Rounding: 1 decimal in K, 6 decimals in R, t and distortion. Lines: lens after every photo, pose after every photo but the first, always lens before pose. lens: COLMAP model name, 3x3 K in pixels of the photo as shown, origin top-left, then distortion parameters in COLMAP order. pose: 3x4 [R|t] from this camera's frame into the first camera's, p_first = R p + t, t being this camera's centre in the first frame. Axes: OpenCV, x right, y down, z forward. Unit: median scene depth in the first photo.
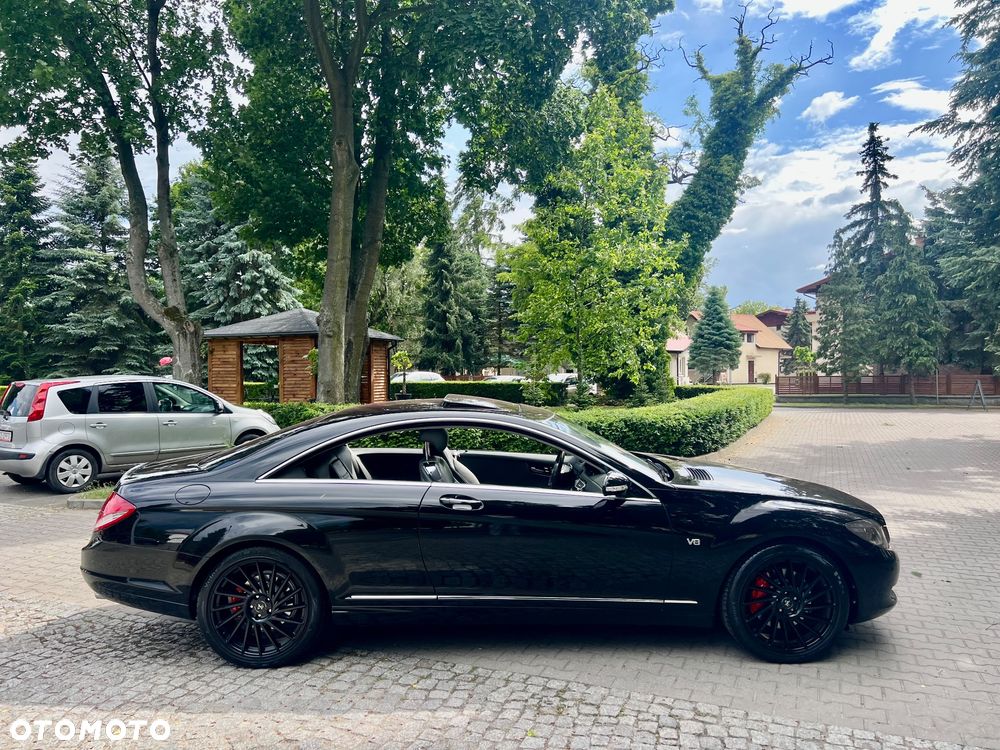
lens RADIAL K [[777.2, 0, 503.9], [0, 777.2, 399.3], [0, 0, 1]] dist [0.039250, -0.043345]
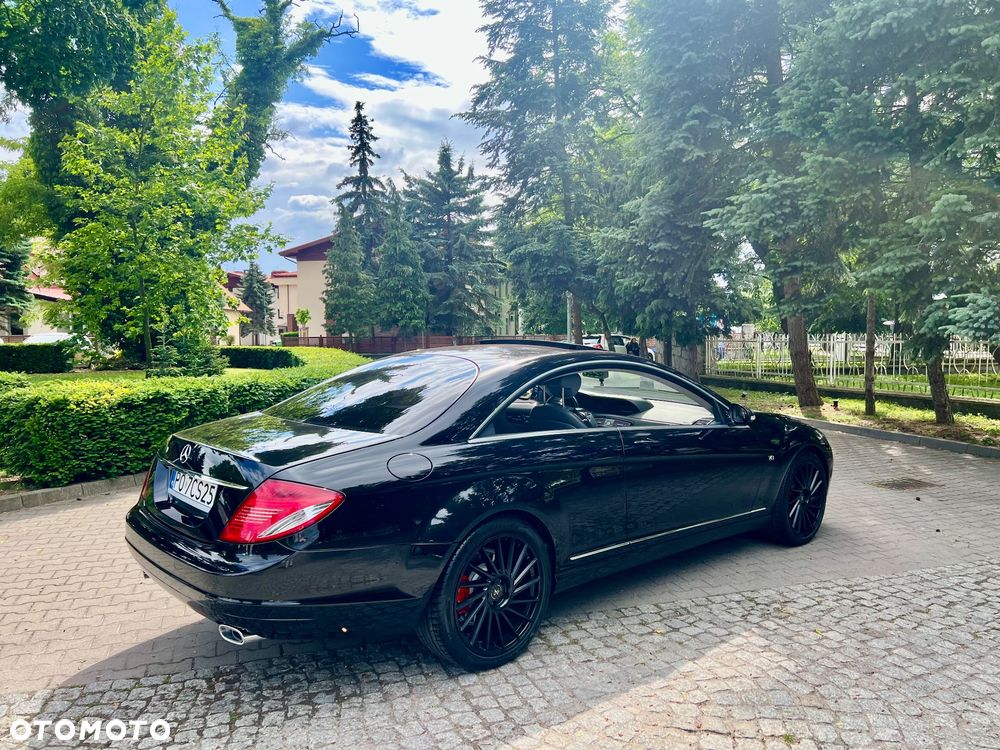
lens RADIAL K [[777.2, 0, 503.9], [0, 777.2, 399.3], [0, 0, 1]] dist [0.039250, -0.043345]
pose [[0.731692, -0.053194, 0.679556, -0.696644], [0.022671, 0.998298, 0.053735, 0.016395], [-0.681258, -0.023911, 0.731653, 0.328953]]
